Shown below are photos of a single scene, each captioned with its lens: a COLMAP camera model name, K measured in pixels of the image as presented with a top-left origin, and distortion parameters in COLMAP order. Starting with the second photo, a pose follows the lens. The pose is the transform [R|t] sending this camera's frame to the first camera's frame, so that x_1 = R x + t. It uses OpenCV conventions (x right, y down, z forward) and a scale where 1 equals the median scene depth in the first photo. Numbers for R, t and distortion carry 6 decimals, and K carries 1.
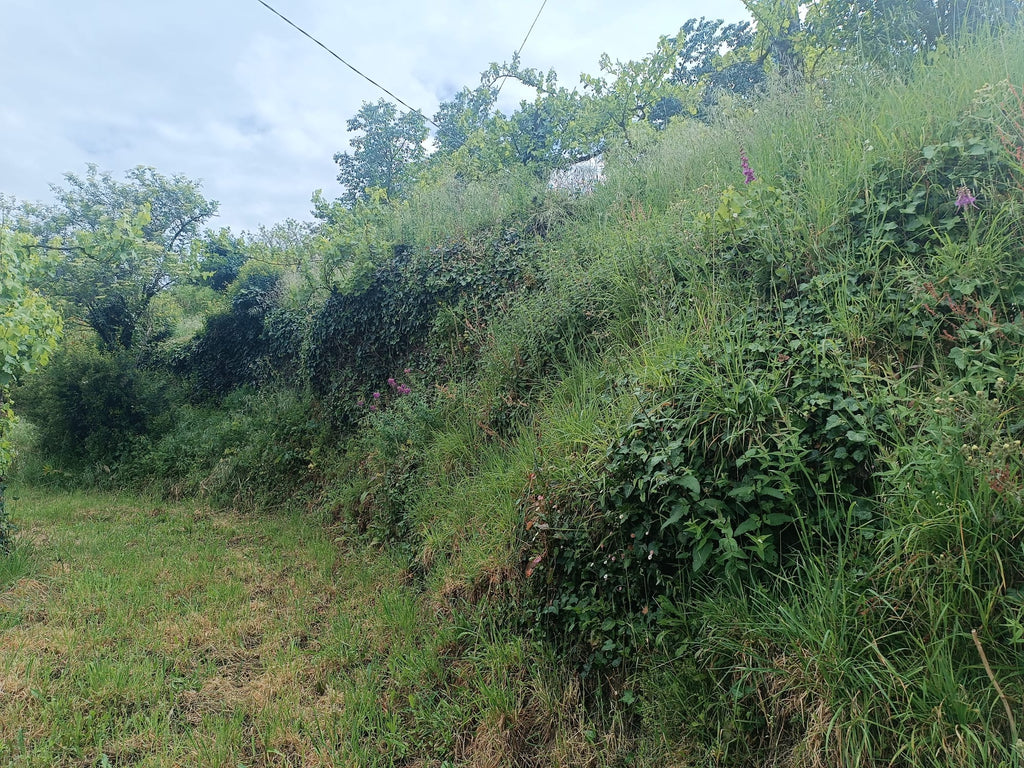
lens RADIAL K [[719.9, 0, 518.8], [0, 719.9, 378.2], [0, 0, 1]] dist [0.029599, -0.021715]
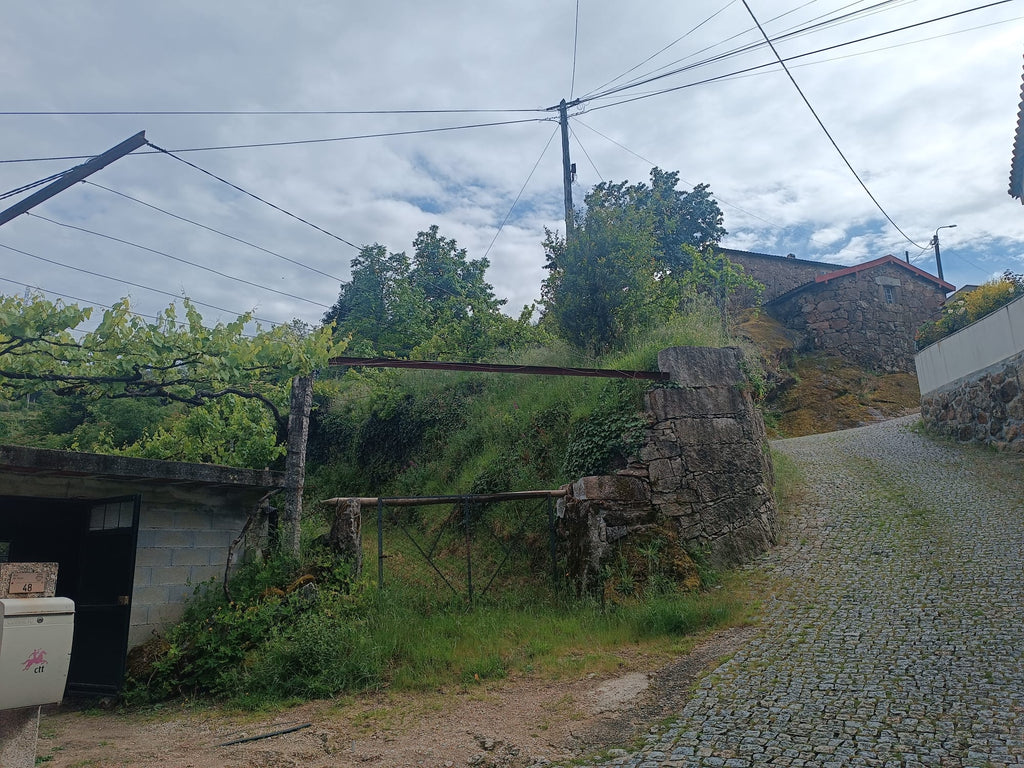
lens RADIAL K [[719.9, 0, 518.8], [0, 719.9, 378.2], [0, 0, 1]] dist [0.029599, -0.021715]
pose [[0.999221, -0.008198, 0.038610, 0.071232], [0.011333, 0.996593, -0.081691, -0.047878], [-0.037809, 0.082065, 0.995910, -0.976915]]
